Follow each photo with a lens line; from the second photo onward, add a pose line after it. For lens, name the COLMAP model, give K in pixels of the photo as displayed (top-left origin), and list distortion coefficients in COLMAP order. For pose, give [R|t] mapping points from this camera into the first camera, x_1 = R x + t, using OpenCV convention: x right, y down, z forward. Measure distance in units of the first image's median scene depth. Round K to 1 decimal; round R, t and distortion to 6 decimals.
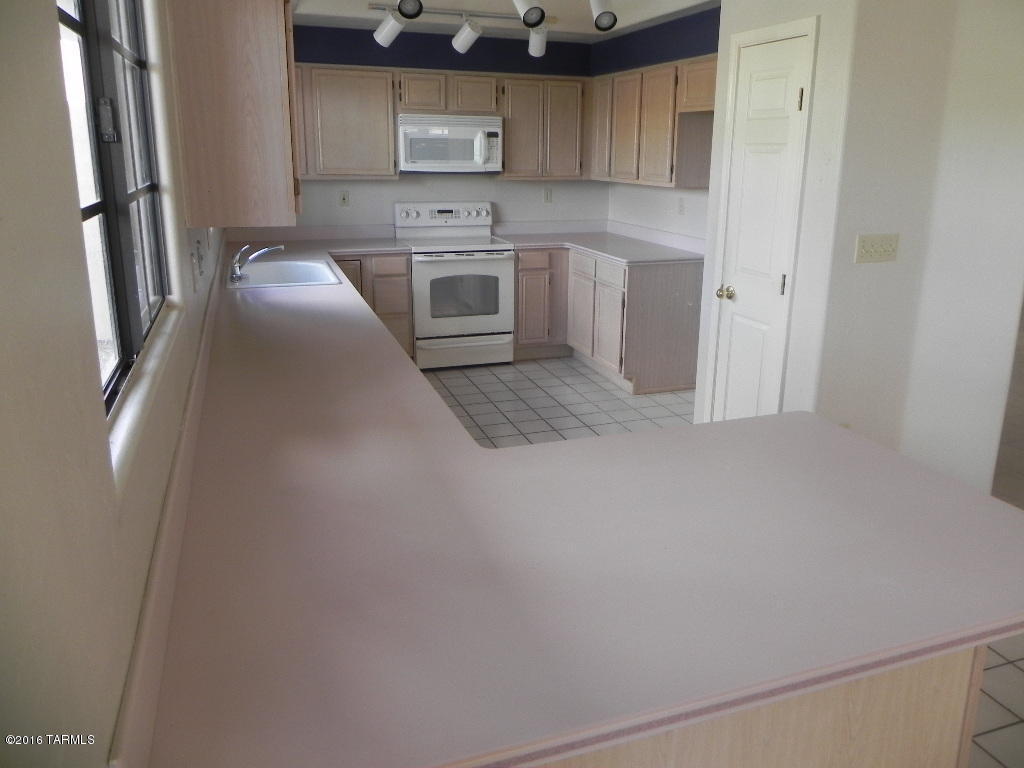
lens RADIAL K [[782.1, 0, 530.2], [0, 782.1, 347.7], [0, 0, 1]] dist [-0.005005, -0.014671]
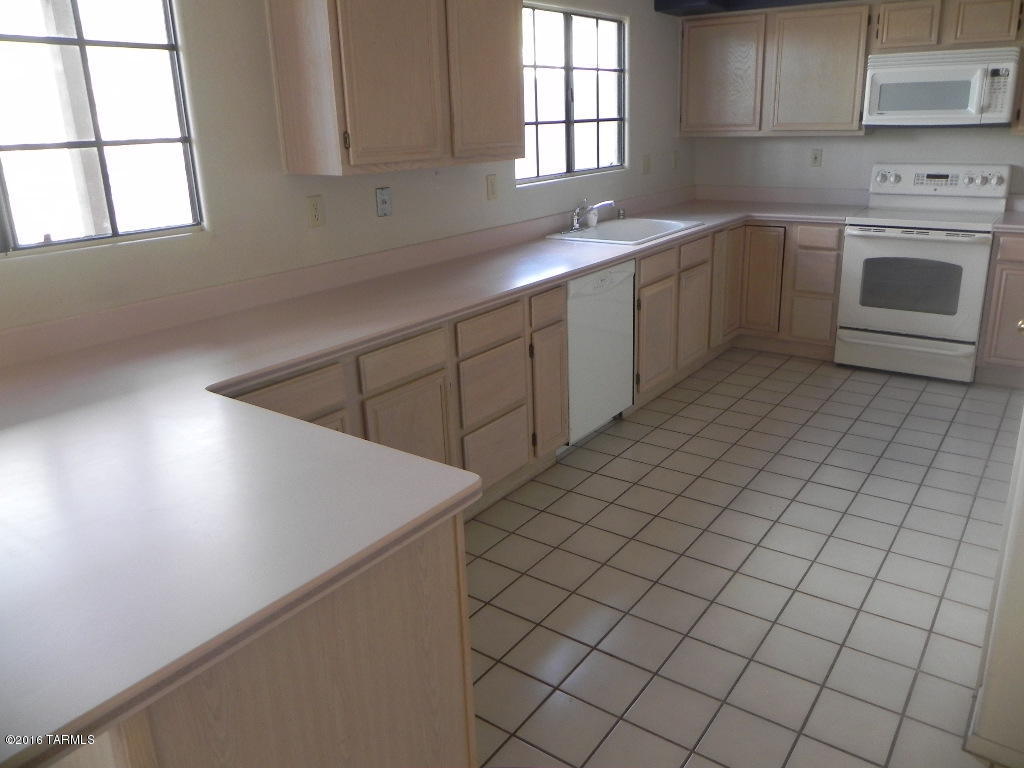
lens RADIAL K [[782.1, 0, 530.2], [0, 782.1, 347.7], [0, 0, 1]] dist [-0.005005, -0.014671]
pose [[0.573340, 0.204807, -0.793307, 0.330004], [-0.165647, 0.977233, 0.132575, -0.044805], [0.802398, 0.055398, 0.594212, 0.229861]]
